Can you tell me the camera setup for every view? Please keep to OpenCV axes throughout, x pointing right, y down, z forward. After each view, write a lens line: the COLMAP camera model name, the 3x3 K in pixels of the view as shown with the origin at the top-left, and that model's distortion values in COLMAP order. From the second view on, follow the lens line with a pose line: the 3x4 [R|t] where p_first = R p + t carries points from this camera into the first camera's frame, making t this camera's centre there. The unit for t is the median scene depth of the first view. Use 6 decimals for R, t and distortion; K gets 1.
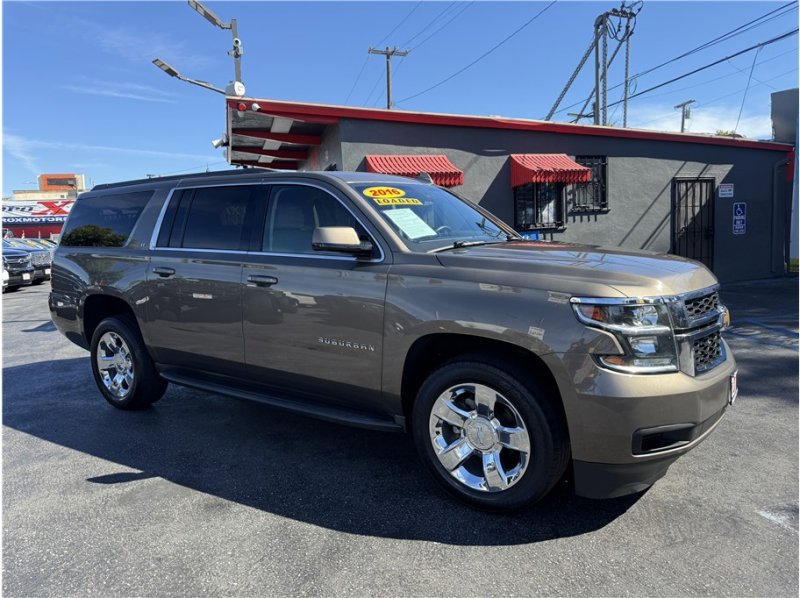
lens RADIAL K [[568.6, 0, 398.6], [0, 568.6, 294.5], [0, 0, 1]] dist [0.008587, -0.007870]
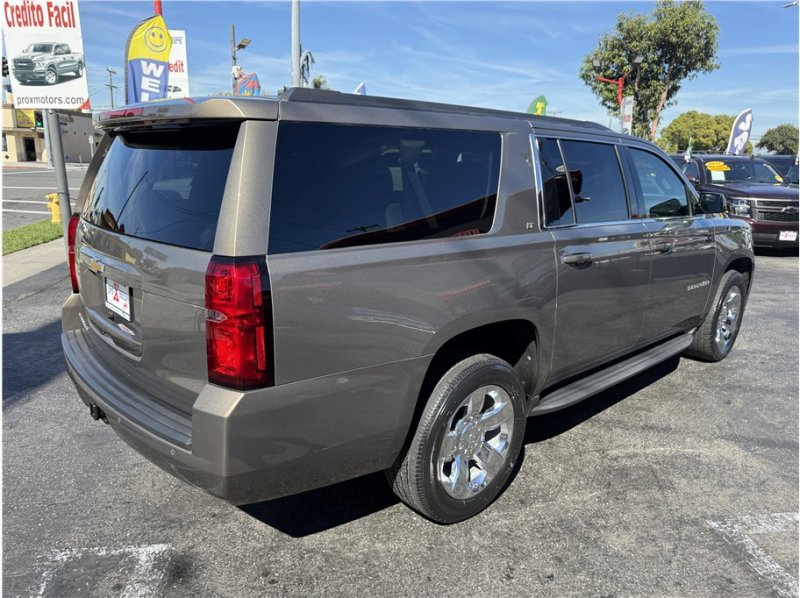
lens RADIAL K [[569.9, 0, 402.8], [0, 569.9, 298.5], [0, 0, 1]] dist [-0.006206, 0.000716]
pose [[-0.194231, 0.264863, -0.944522, 0.341290], [-0.128820, 0.947634, 0.292226, -0.076707], [0.972461, 0.178433, -0.149941, 0.374590]]
